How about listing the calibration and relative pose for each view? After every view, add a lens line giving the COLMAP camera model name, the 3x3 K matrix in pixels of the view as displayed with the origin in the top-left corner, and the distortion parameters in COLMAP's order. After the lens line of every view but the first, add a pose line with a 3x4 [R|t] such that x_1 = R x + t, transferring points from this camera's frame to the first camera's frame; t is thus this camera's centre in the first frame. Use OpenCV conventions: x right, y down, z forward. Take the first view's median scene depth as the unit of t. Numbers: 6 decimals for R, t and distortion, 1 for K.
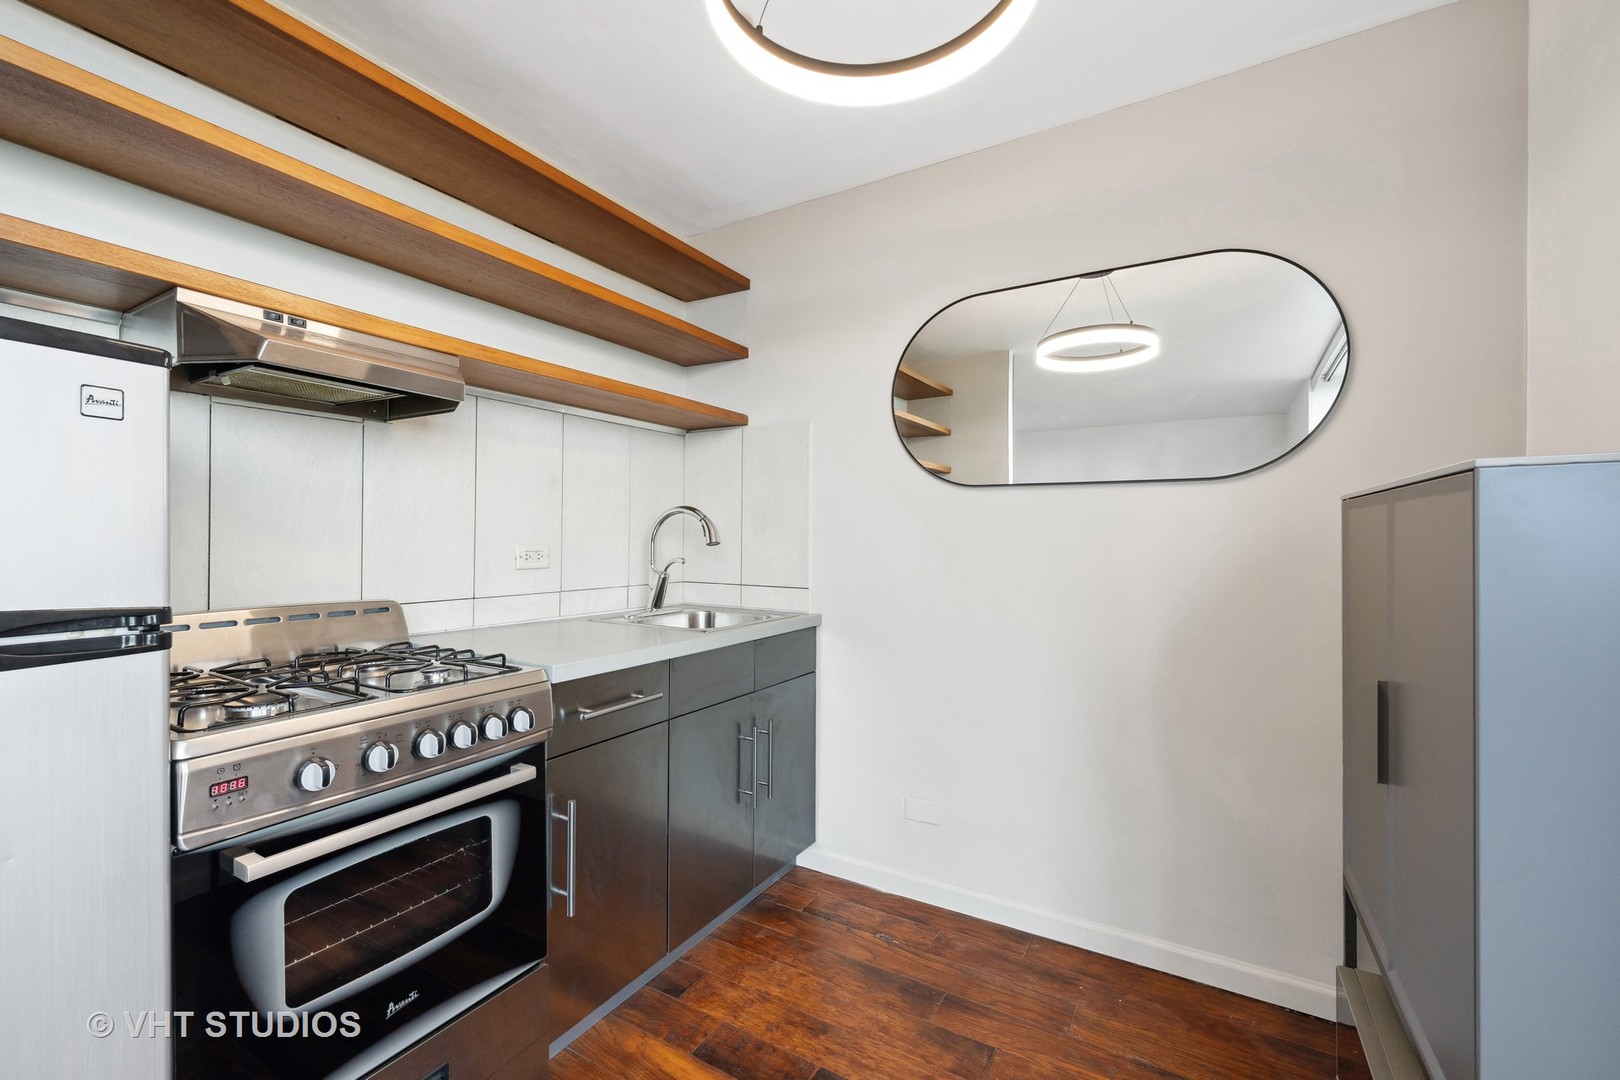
lens RADIAL K [[673.4, 0, 803.8], [0, 673.4, 525.4], [0, 0, 1]] dist [-0.001031, 0.000497]
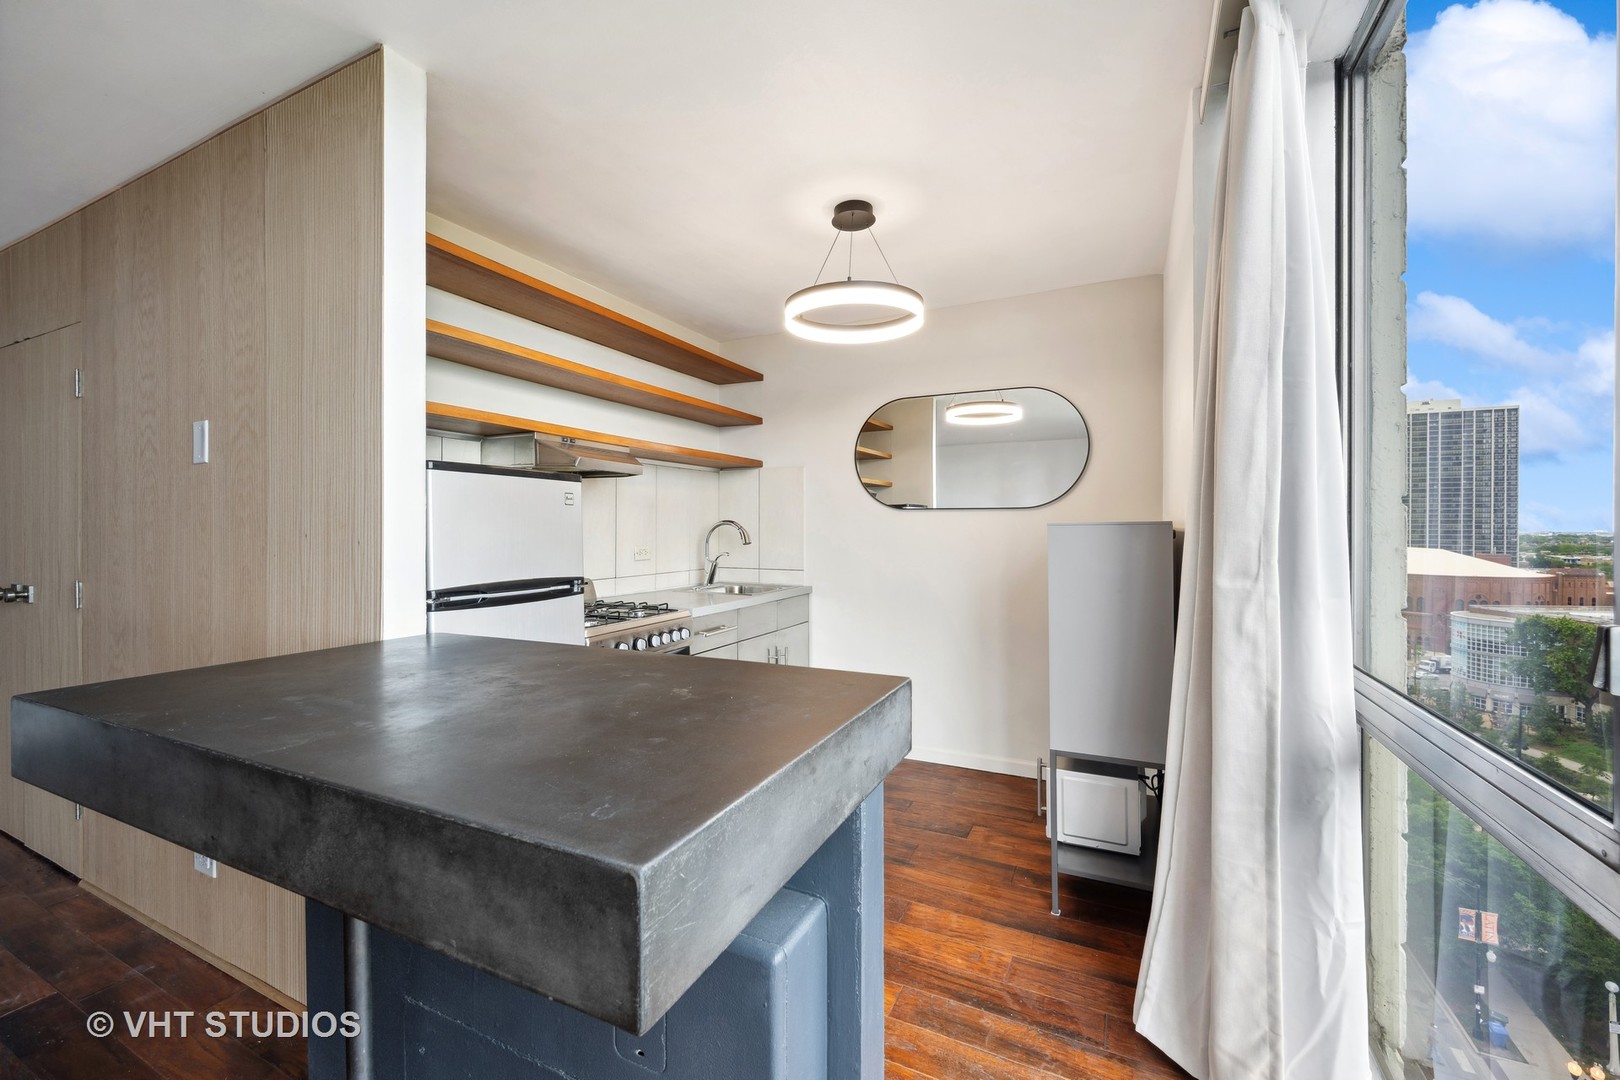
lens RADIAL K [[673.4, 0, 801.7], [0, 673.4, 530.8], [0, 0, 1]] dist [-0.001031, 0.000497]
pose [[0.996889, -0.010521, 0.078109, -0.125291], [0.008622, 0.999660, 0.024608, -0.041201], [-0.078341, -0.023858, 0.996641, -0.613945]]
